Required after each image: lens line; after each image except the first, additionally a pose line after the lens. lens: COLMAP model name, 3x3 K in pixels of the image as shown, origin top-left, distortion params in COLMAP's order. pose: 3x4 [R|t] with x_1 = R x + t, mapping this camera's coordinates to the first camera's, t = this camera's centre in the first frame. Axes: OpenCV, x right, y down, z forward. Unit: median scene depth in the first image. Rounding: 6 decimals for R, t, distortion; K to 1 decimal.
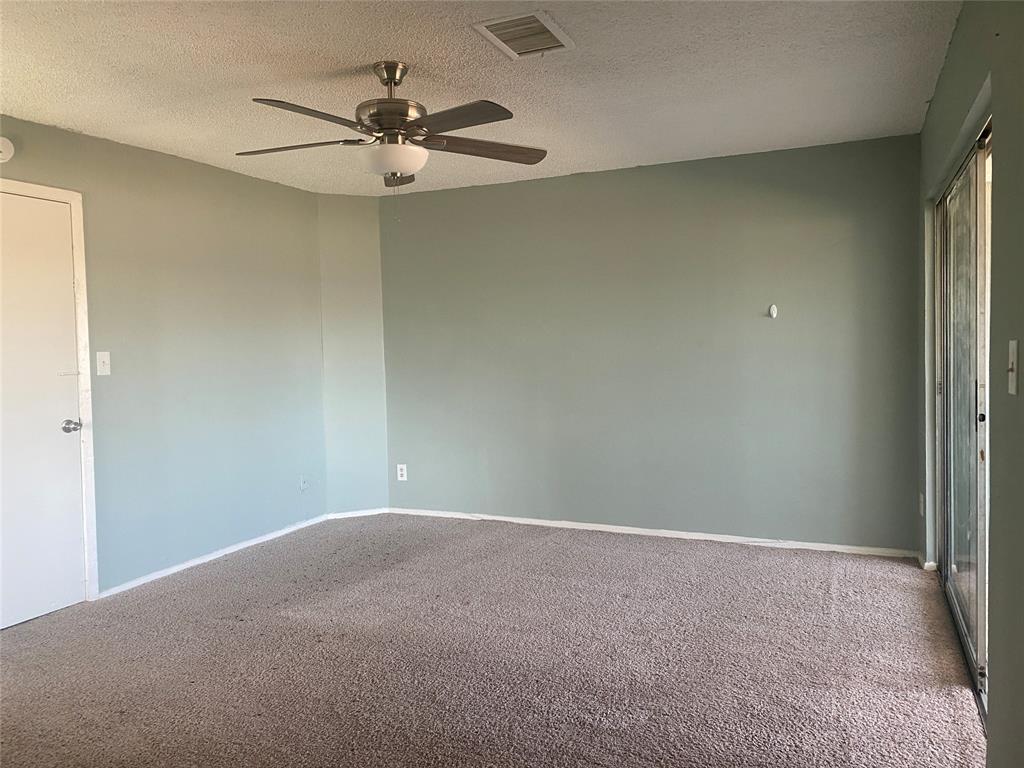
lens RADIAL K [[799.1, 0, 509.1], [0, 799.1, 388.1], [0, 0, 1]] dist [0.082840, -0.169491]
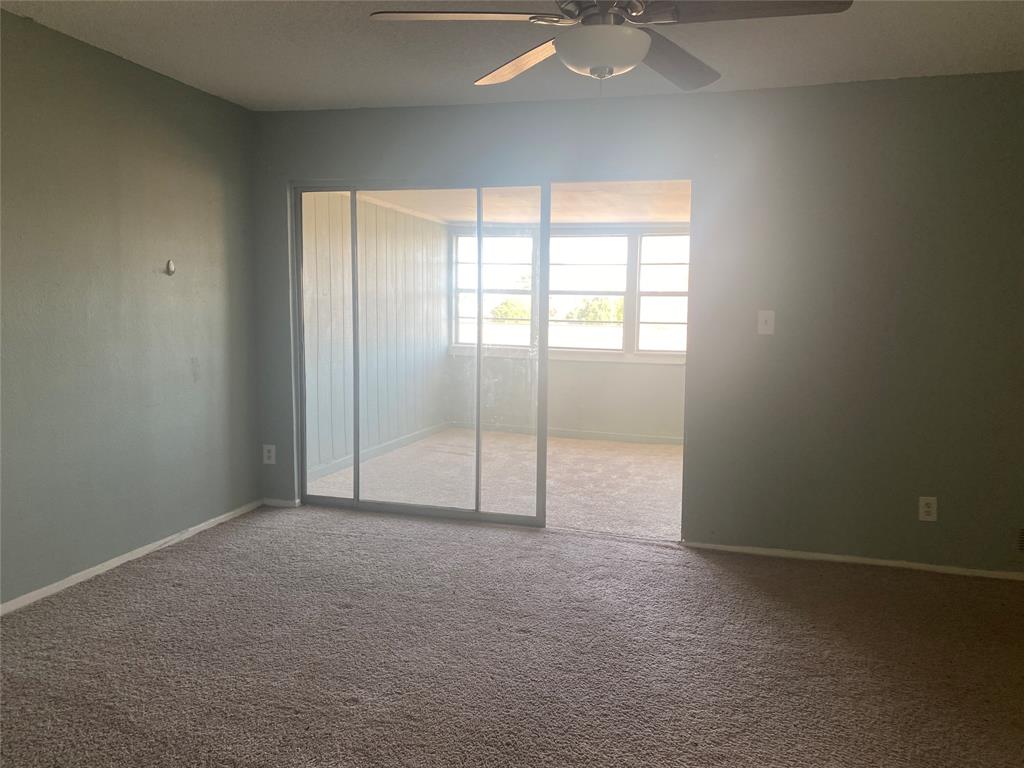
lens RADIAL K [[799.1, 0, 509.1], [0, 799.1, 388.1], [0, 0, 1]] dist [0.082840, -0.169491]
pose [[-0.175830, -0.087553, 0.980519, -0.611315], [0.041456, 0.994495, 0.096235, -0.038265], [-0.983547, 0.057569, -0.171232, 0.848752]]
